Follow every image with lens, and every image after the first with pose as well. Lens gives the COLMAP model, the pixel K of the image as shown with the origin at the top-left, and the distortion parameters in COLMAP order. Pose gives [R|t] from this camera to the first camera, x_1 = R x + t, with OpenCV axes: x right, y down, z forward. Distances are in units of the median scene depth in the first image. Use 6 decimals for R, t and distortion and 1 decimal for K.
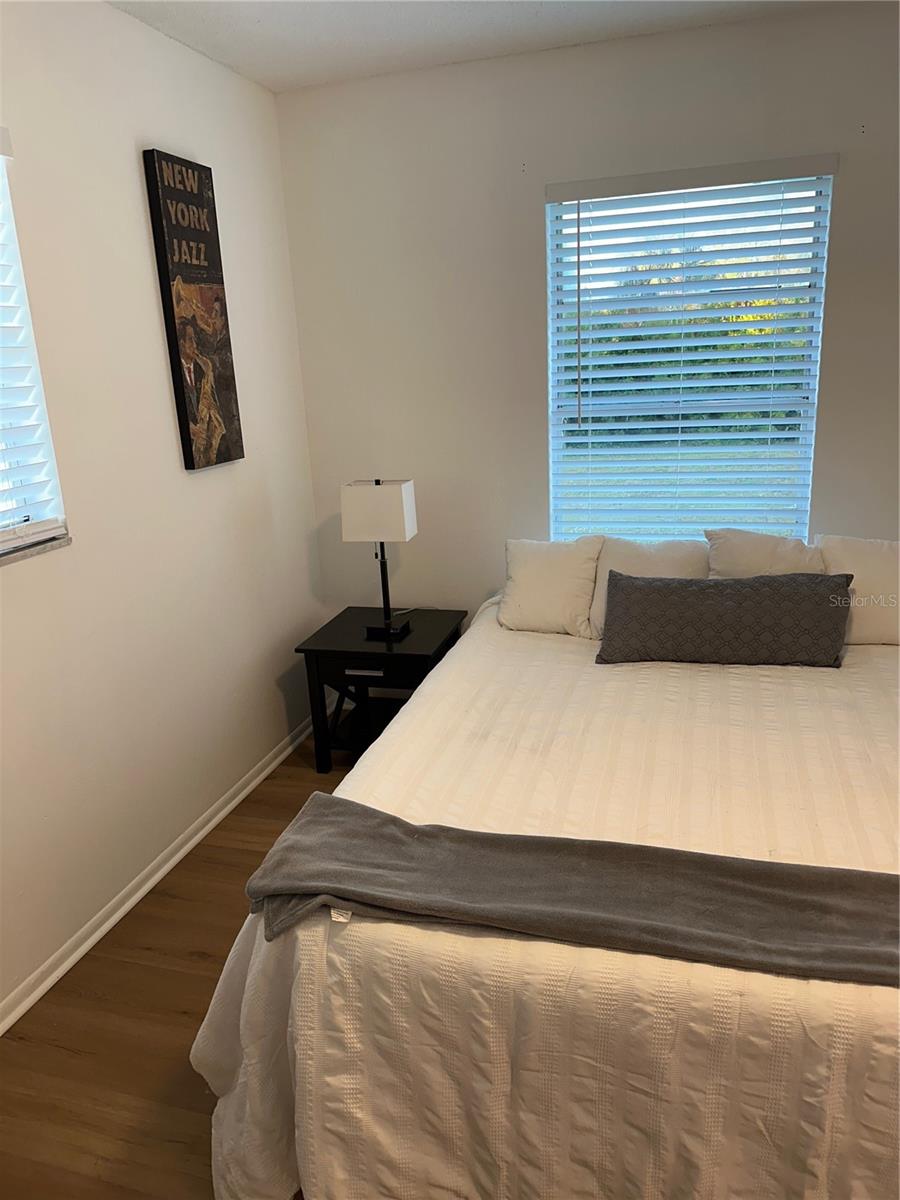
lens RADIAL K [[835.8, 0, 444.4], [0, 835.8, 594.4], [0, 0, 1]] dist [0.100068, -0.186389]
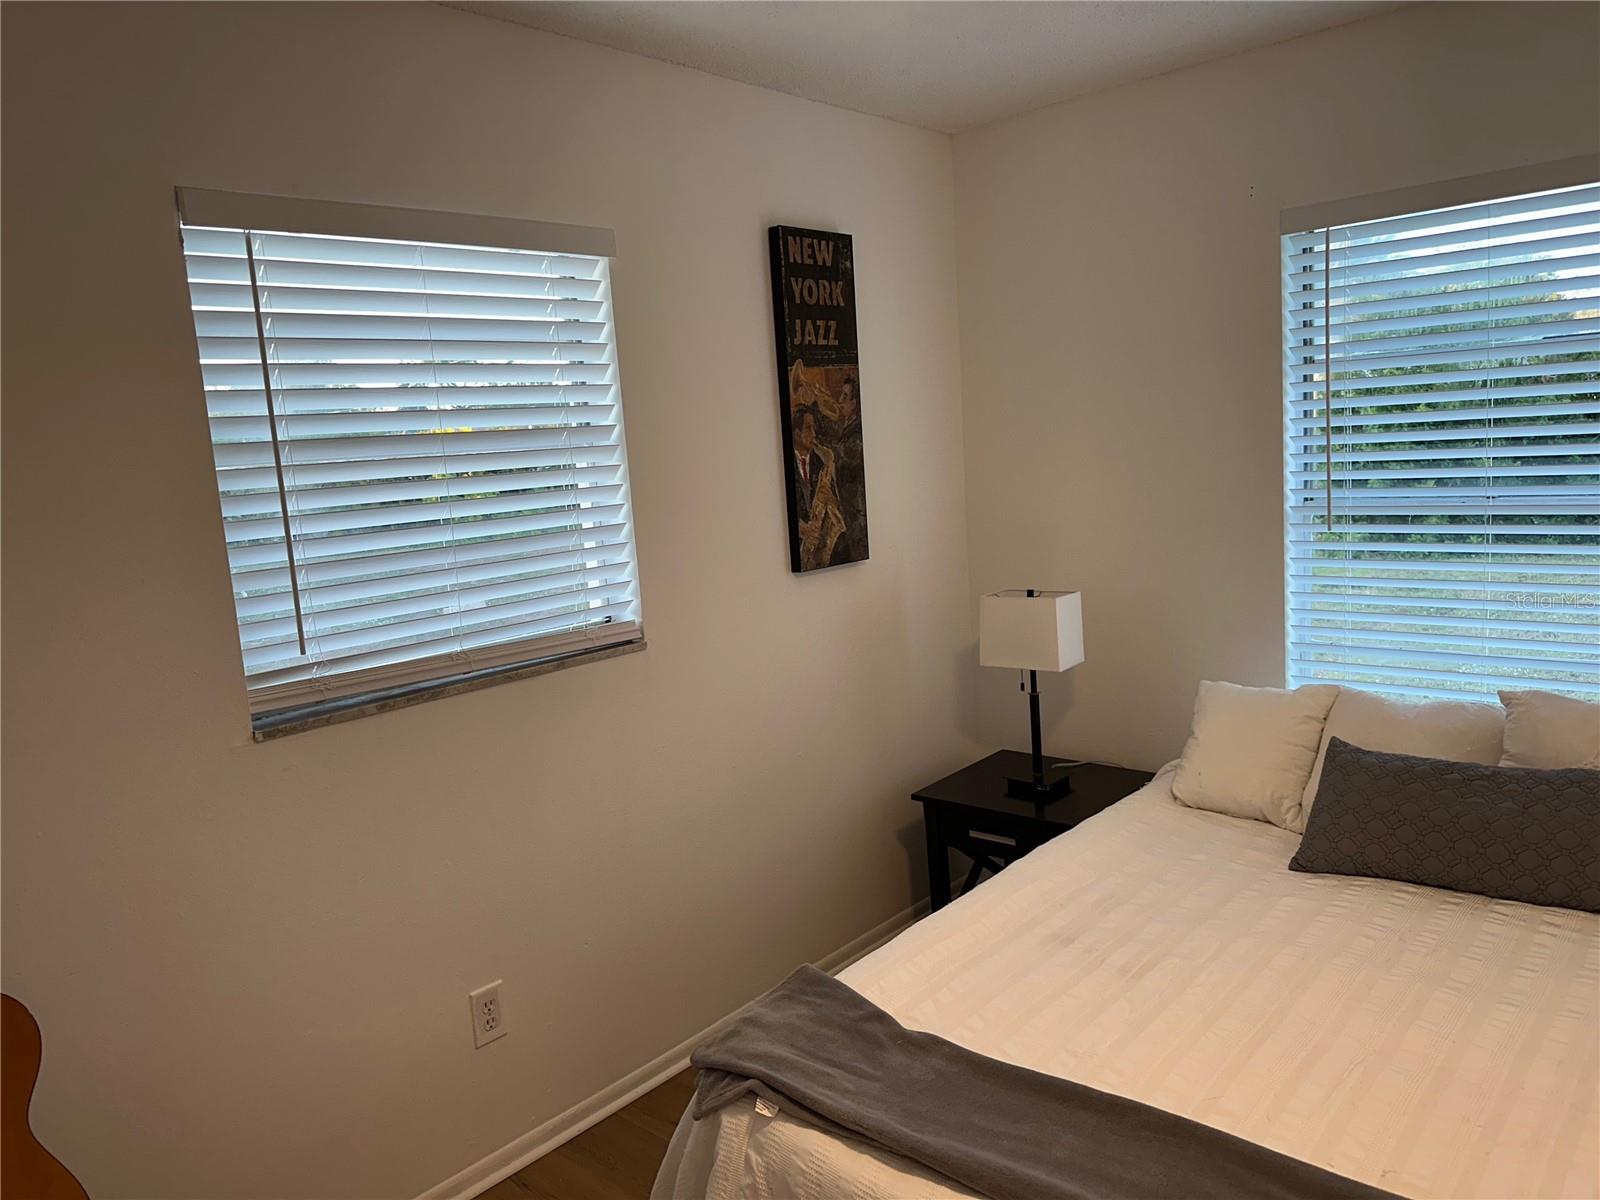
lens RADIAL K [[1115.1, 0, 787.8], [0, 1115.1, 611.7], [0, 0, 1]] dist [0.077201, -0.116523]
pose [[0.903647, 0.051302, -0.425195, 0.189867], [-0.093155, 0.992575, -0.078217, -0.017463], [0.418025, 0.110290, 0.901716, -0.041603]]
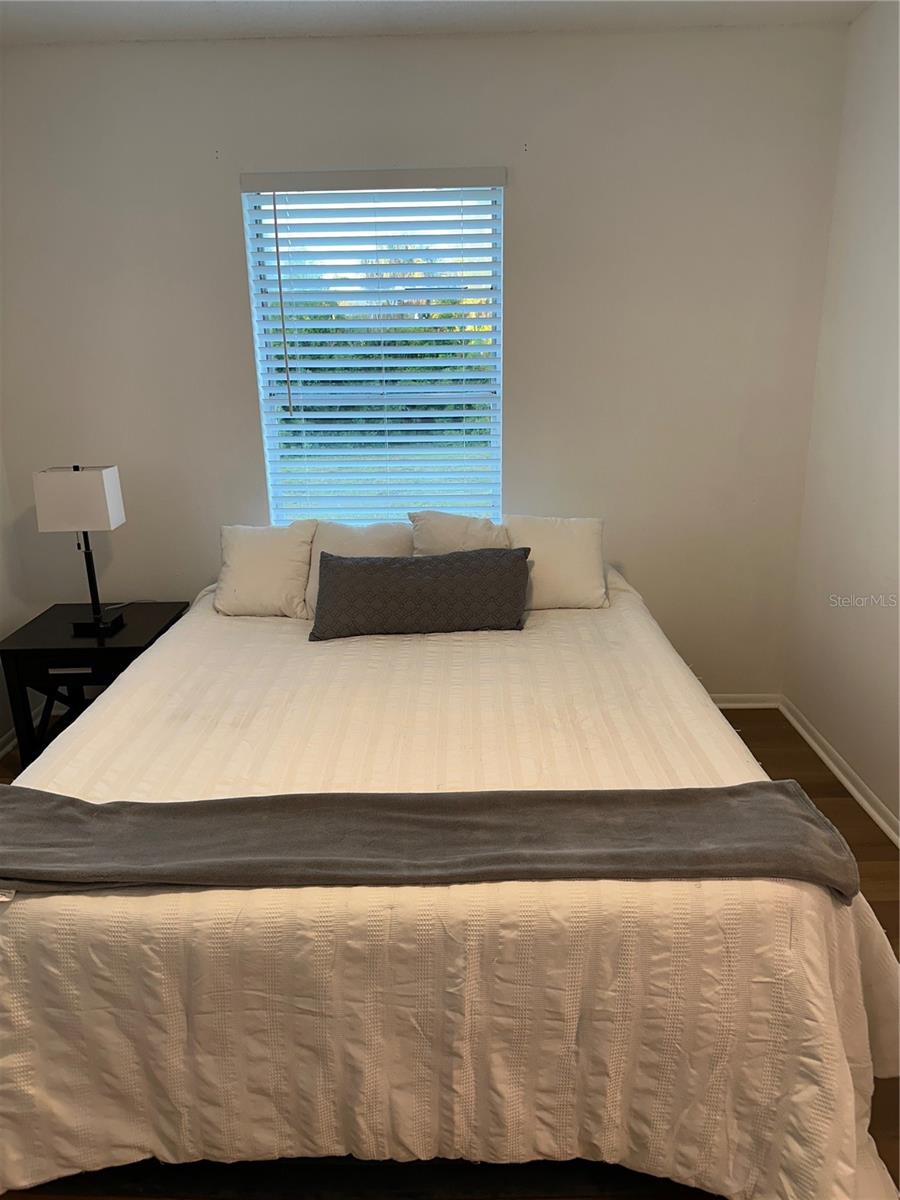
lens RADIAL K [[836.3, 0, 450.5], [0, 836.3, 600.6], [0, 0, 1]] dist [0.077201, -0.116523]
pose [[0.959750, -0.048584, 0.276623, 0.063814], [0.046859, 0.998819, 0.012846, 0.026834], [-0.276921, 0.000633, 0.960893, -0.044345]]
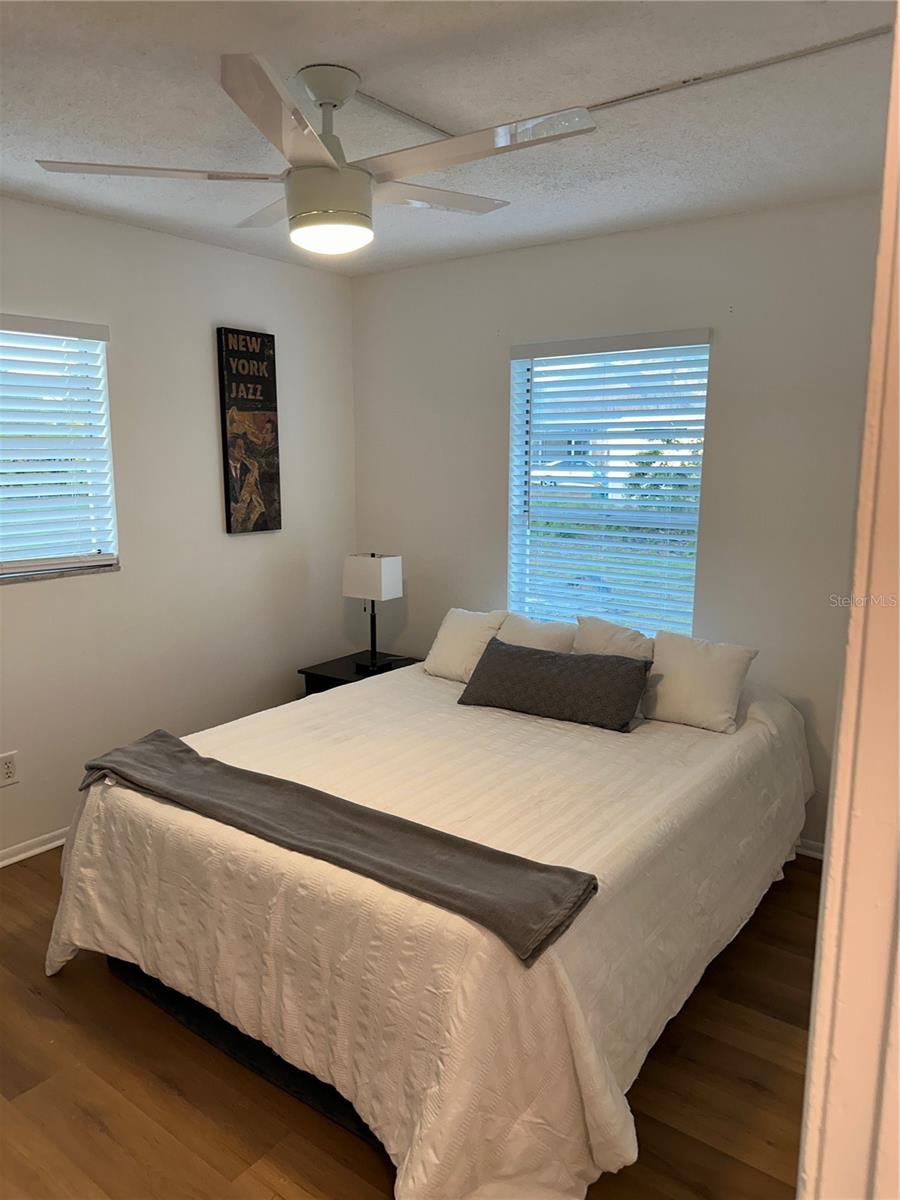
lens RADIAL K [[836.7, 0, 446.9], [0, 836.7, 597.5], [0, 0, 1]] dist [0.151435, -0.284561]
pose [[0.937495, 0.110724, -0.329915, 0.572747], [-0.142172, 0.987169, -0.072692, 0.016081], [0.317634, 0.115053, 0.941208, -0.262072]]
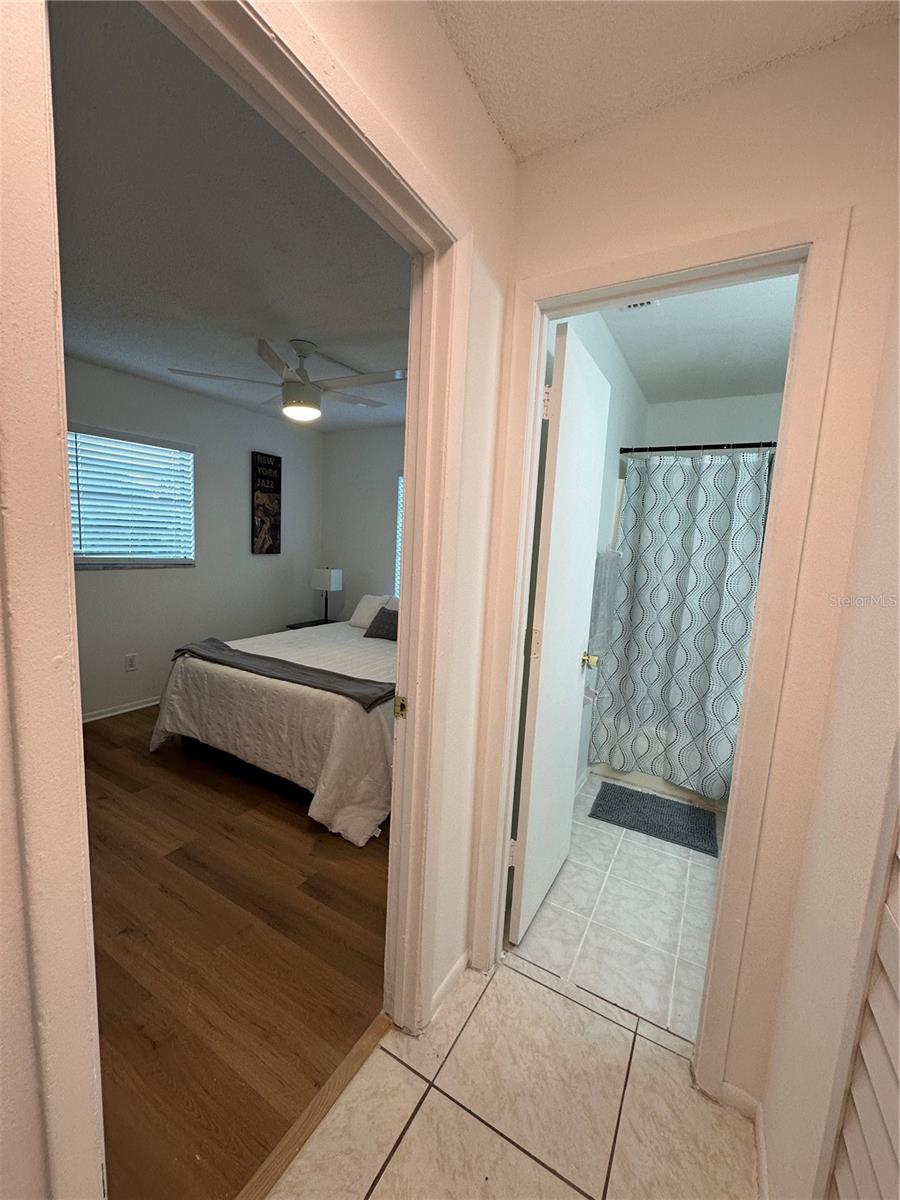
lens RADIAL K [[480.7, 0, 450.1], [0, 480.7, 603.1], [0, 0, 1]] dist [-0.003277, 0.000032]
pose [[0.968670, 0.130710, -0.211170, 0.756865], [-0.159874, 0.978874, -0.127460, 0.126596], [0.190049, 0.157227, 0.969103, -0.467785]]
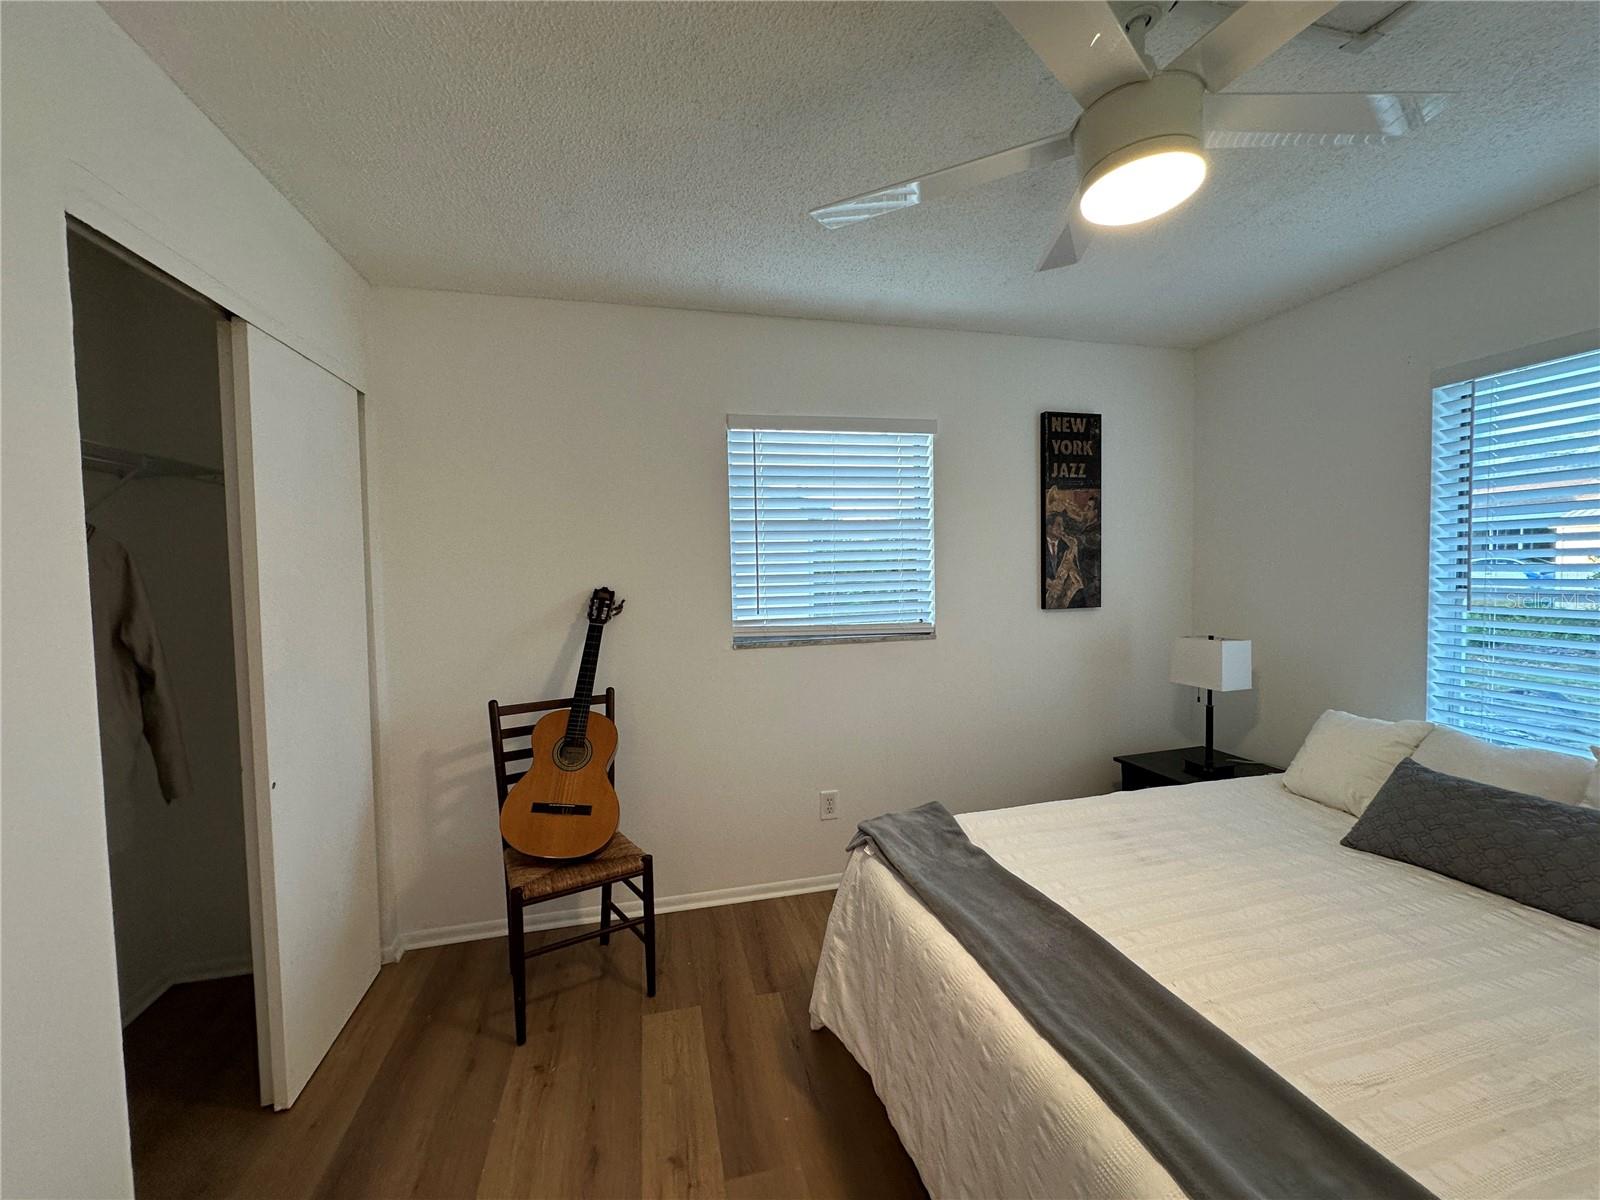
lens RADIAL K [[638.2, 0, 801.2], [0, 638.2, 599.5], [0, 0, 1]] dist [-0.004979, 0.000898]
pose [[0.519325, 0.078636, -0.850951, 0.446432], [-0.238694, 0.969474, -0.056084, 0.000558], [0.820565, 0.232243, 0.522242, 0.061096]]
